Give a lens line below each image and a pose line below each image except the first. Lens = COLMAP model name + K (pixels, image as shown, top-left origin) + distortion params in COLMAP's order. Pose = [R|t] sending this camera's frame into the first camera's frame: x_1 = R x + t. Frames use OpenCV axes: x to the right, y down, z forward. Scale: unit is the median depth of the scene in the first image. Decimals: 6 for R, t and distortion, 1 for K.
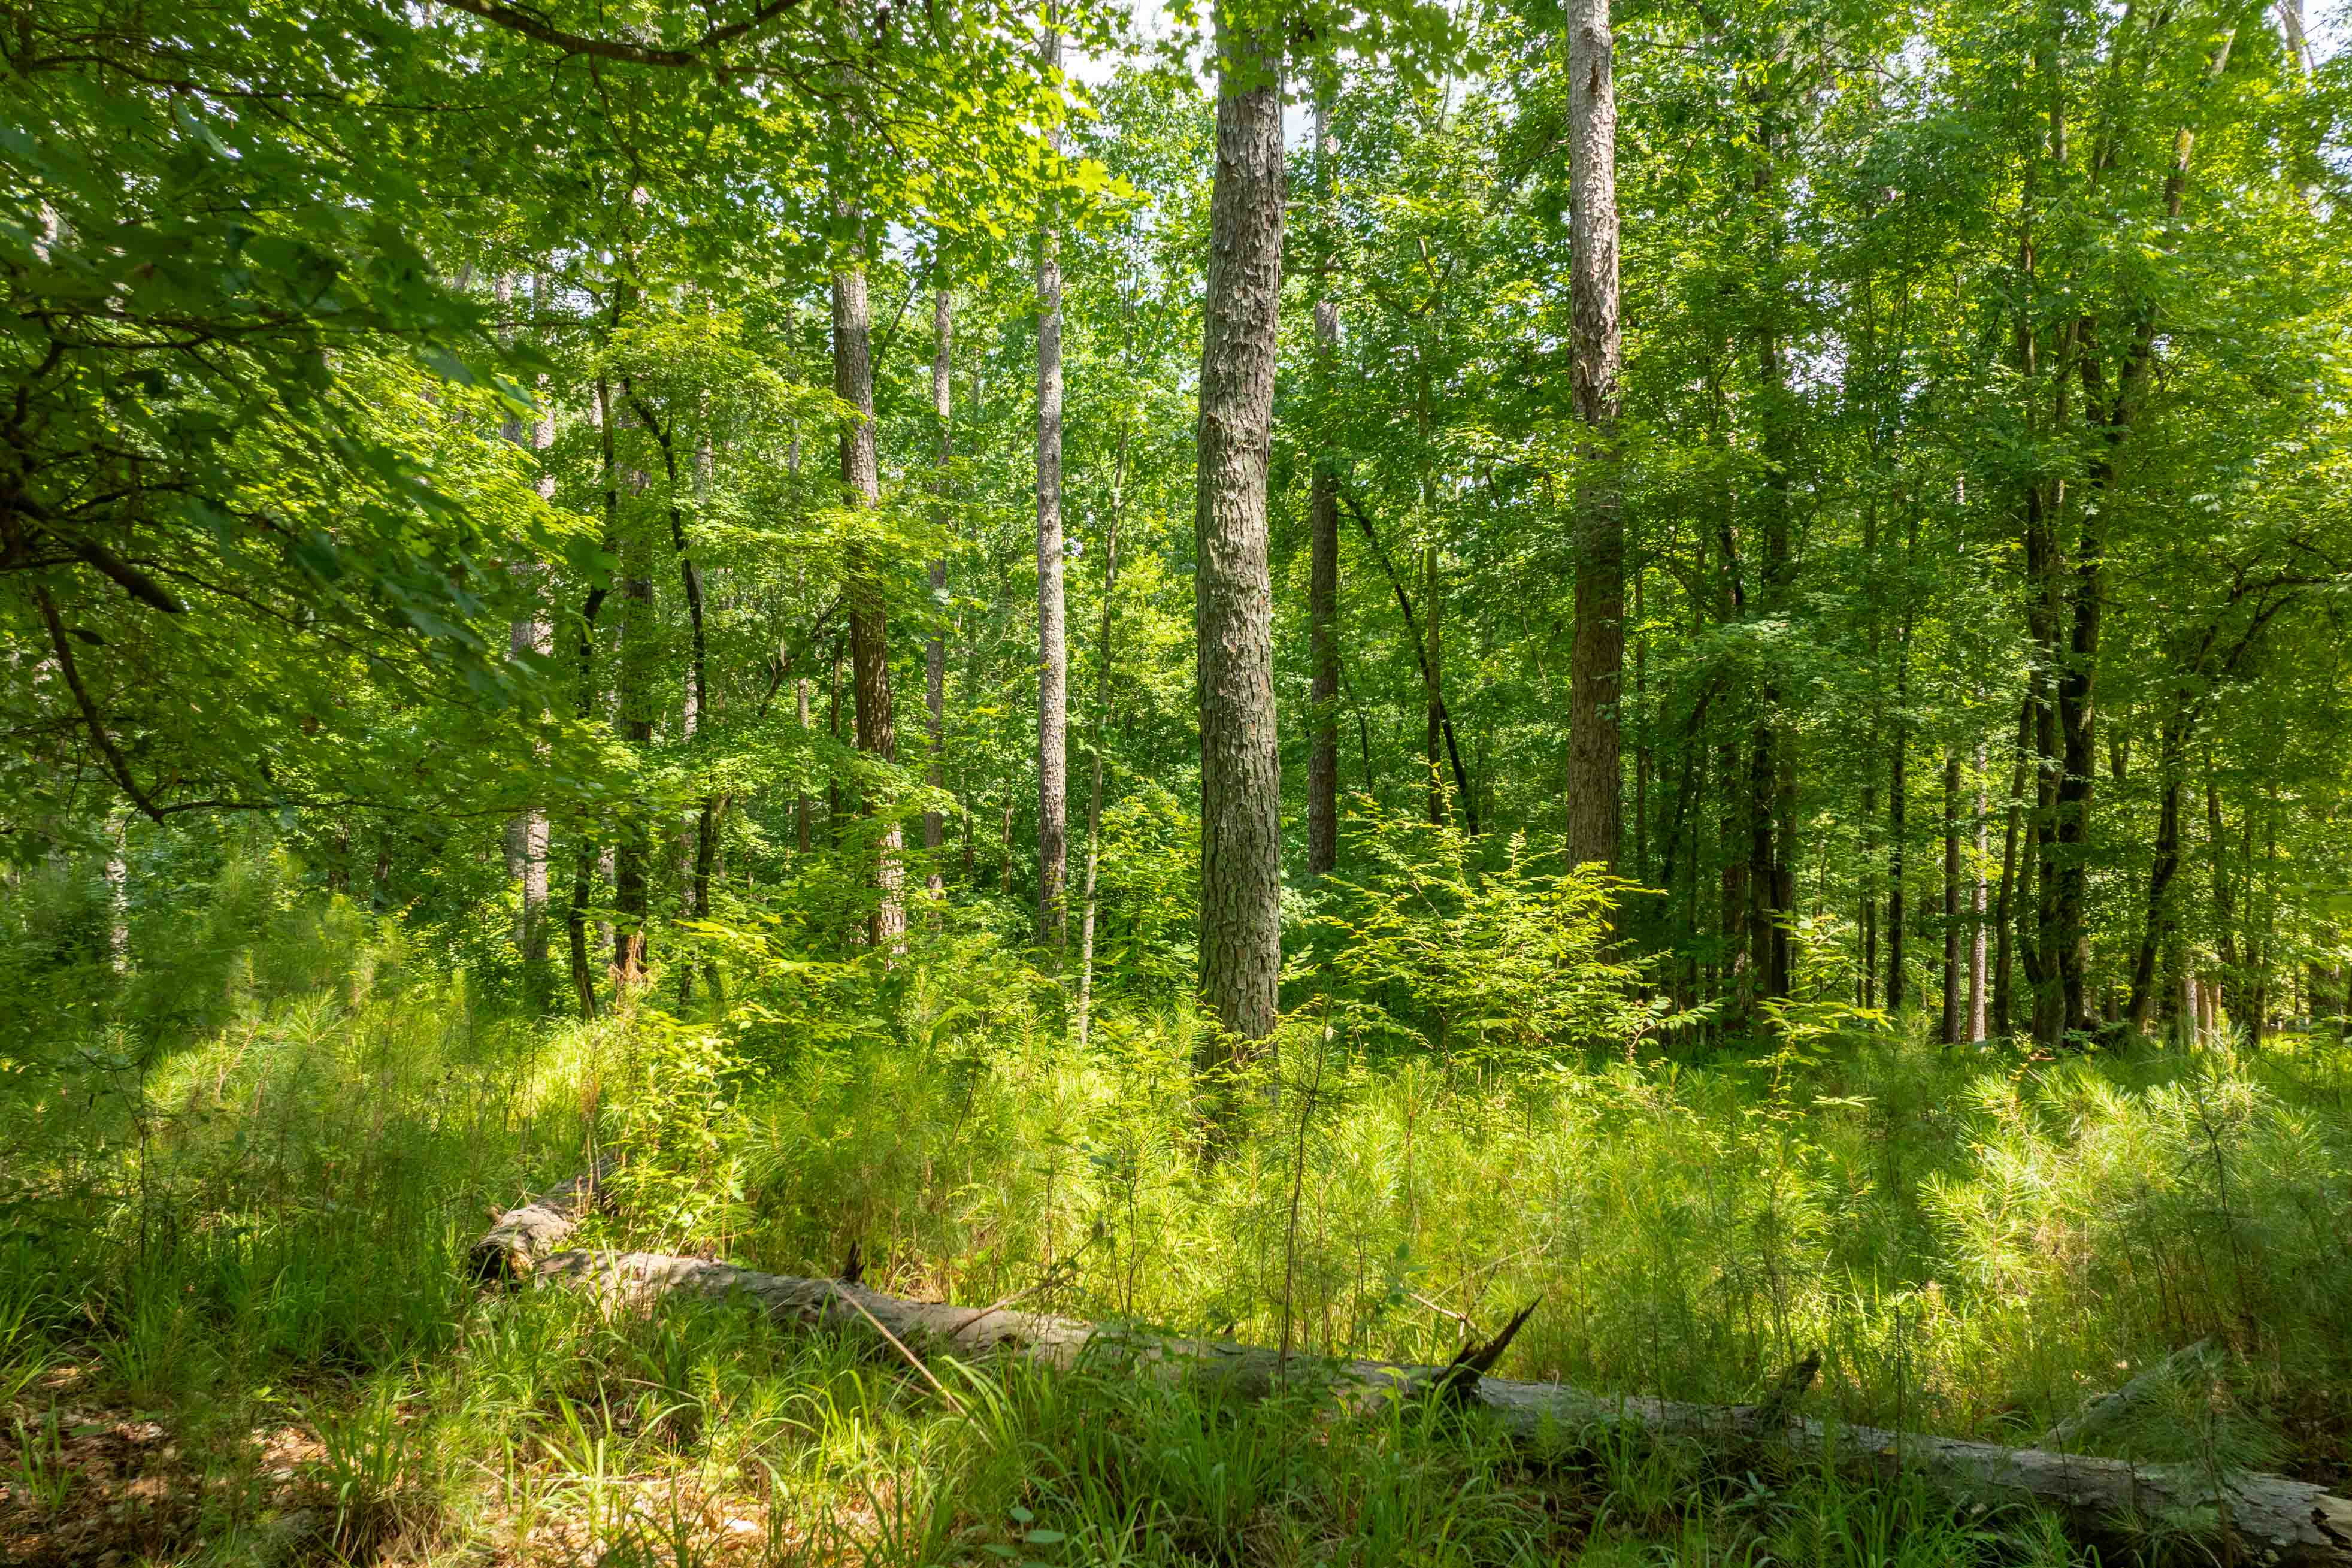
lens RADIAL K [[1662.2, 0, 1175.2], [0, 1662.2, 786.7], [0, 0, 1]] dist [-0.060489, 0.027305]
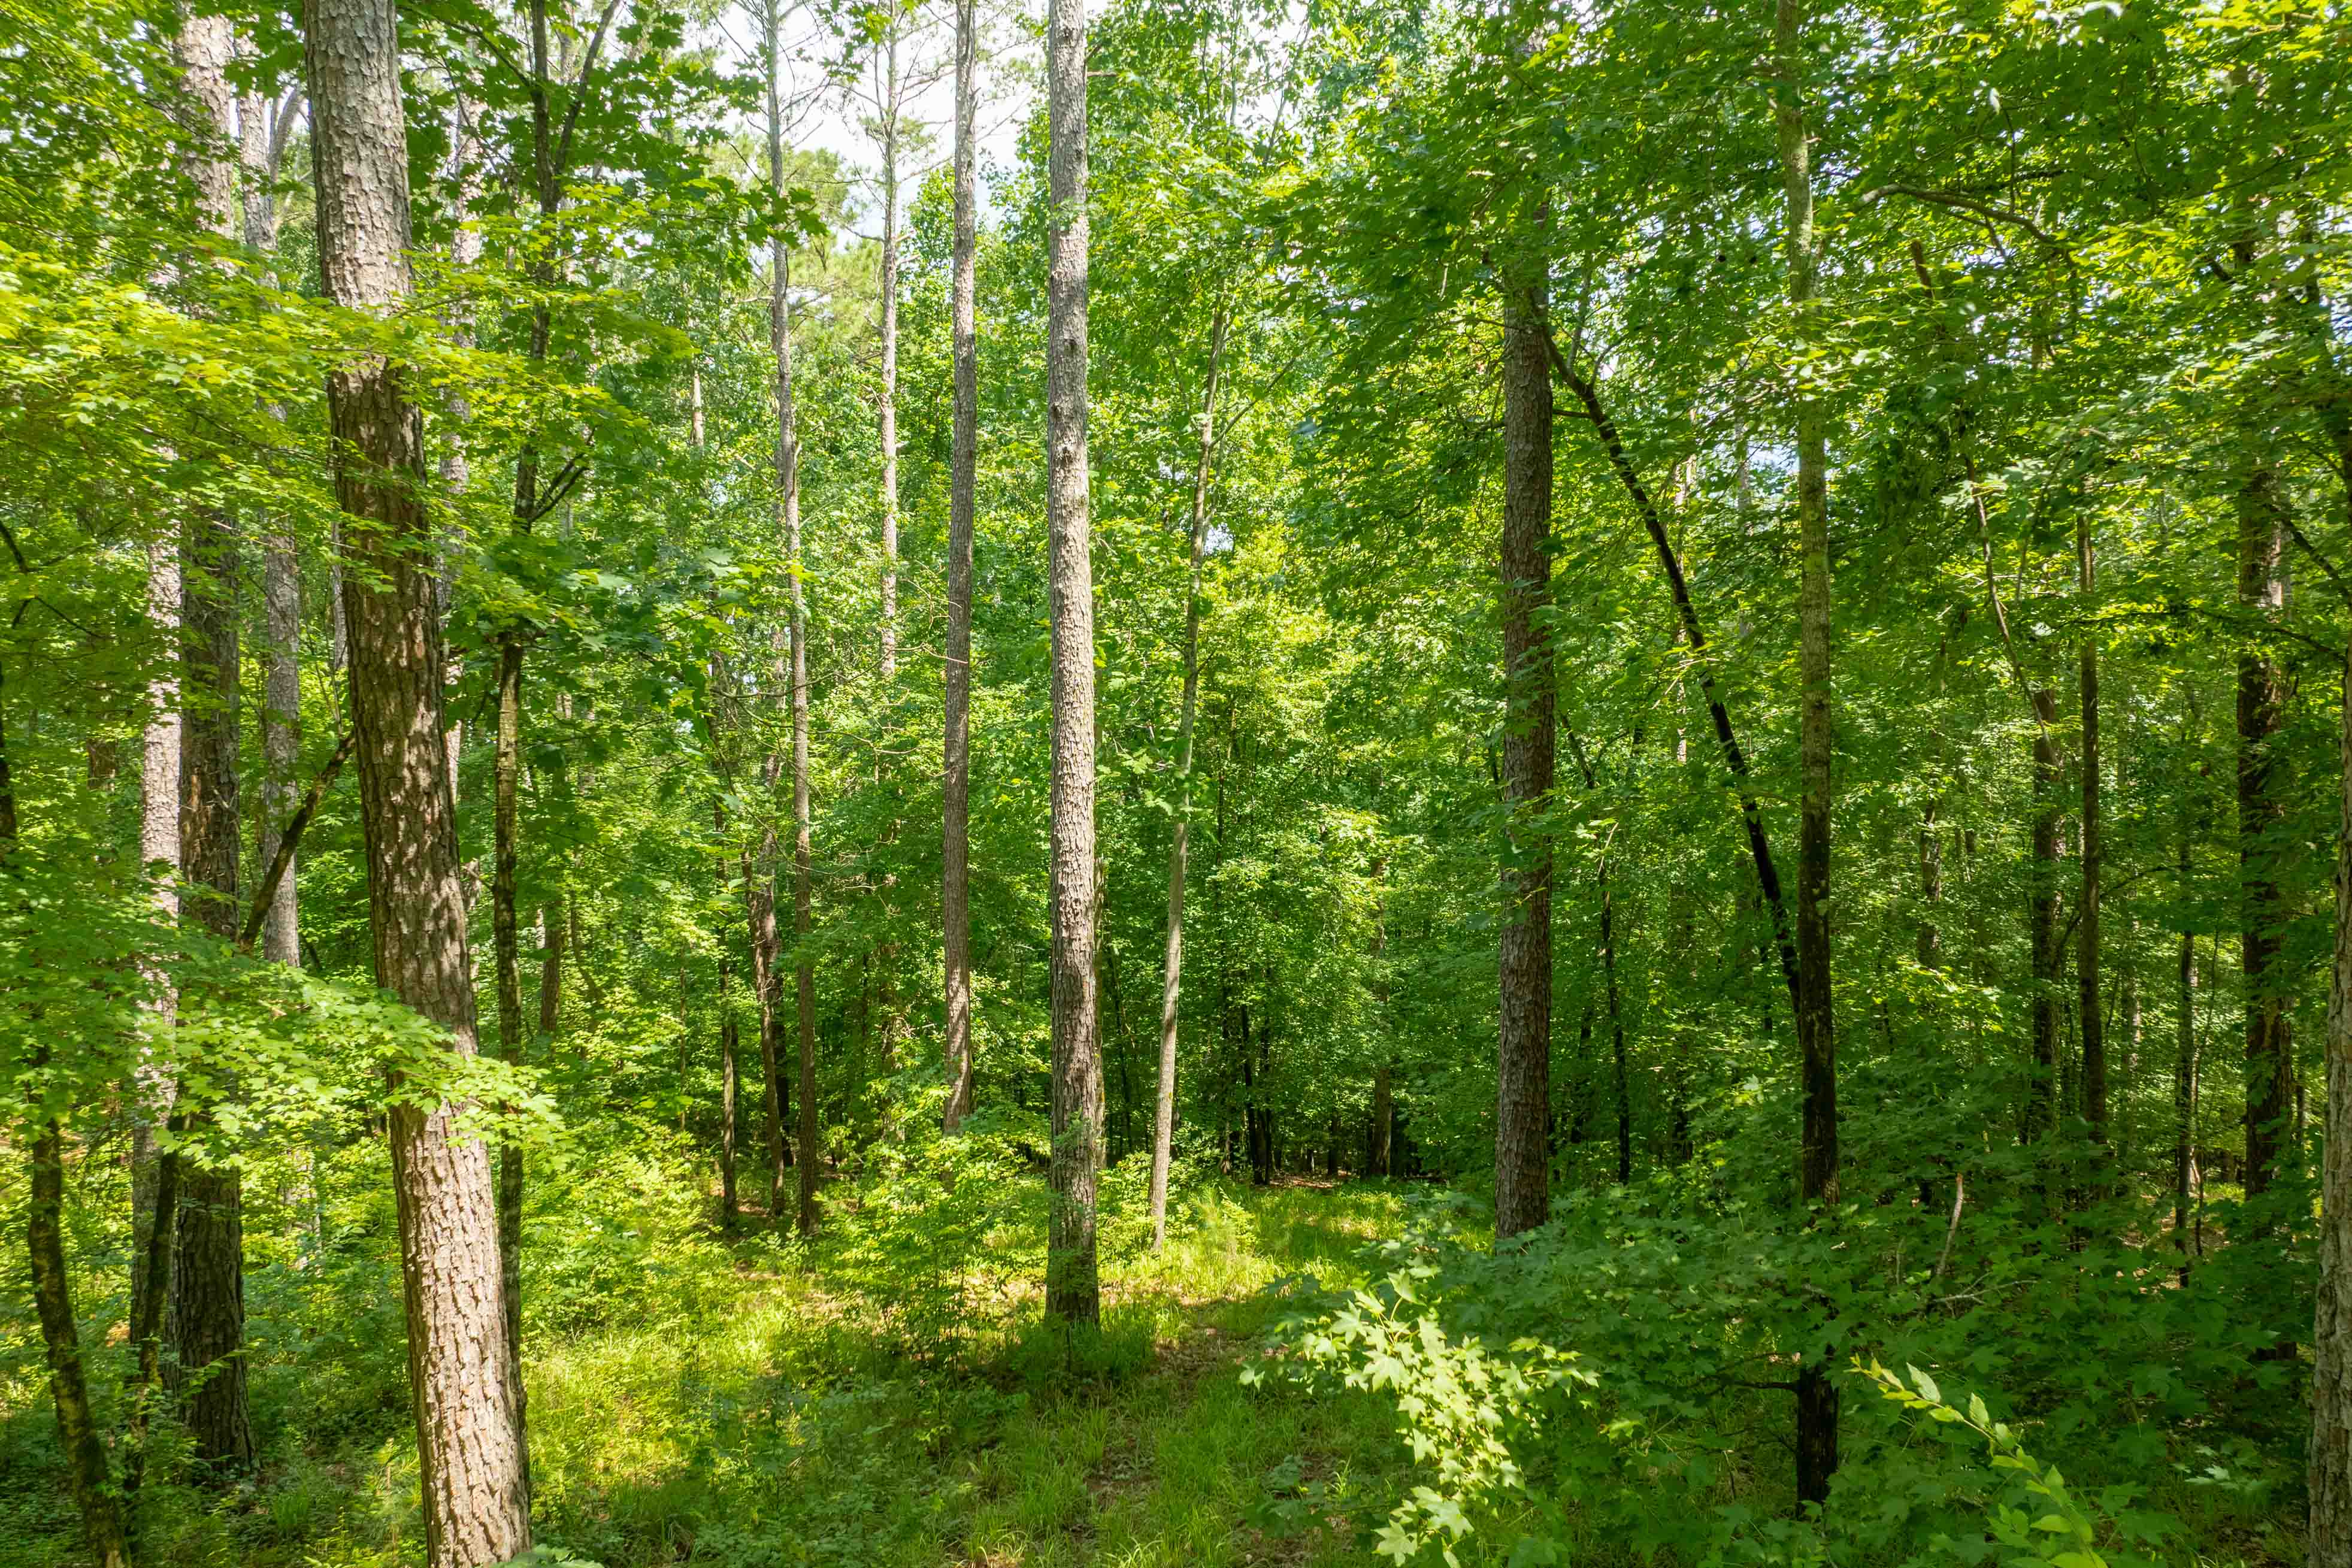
lens RADIAL K [[1662.2, 0, 1175.8], [0, 1662.2, 781.3], [0, 0, 1]] dist [-0.060489, 0.027305]
pose [[0.994930, -0.004659, -0.100465, 0.023989], [0.004620, 0.999989, -0.000615, -0.036201], [0.100467, 0.000147, 0.994940, 0.382354]]
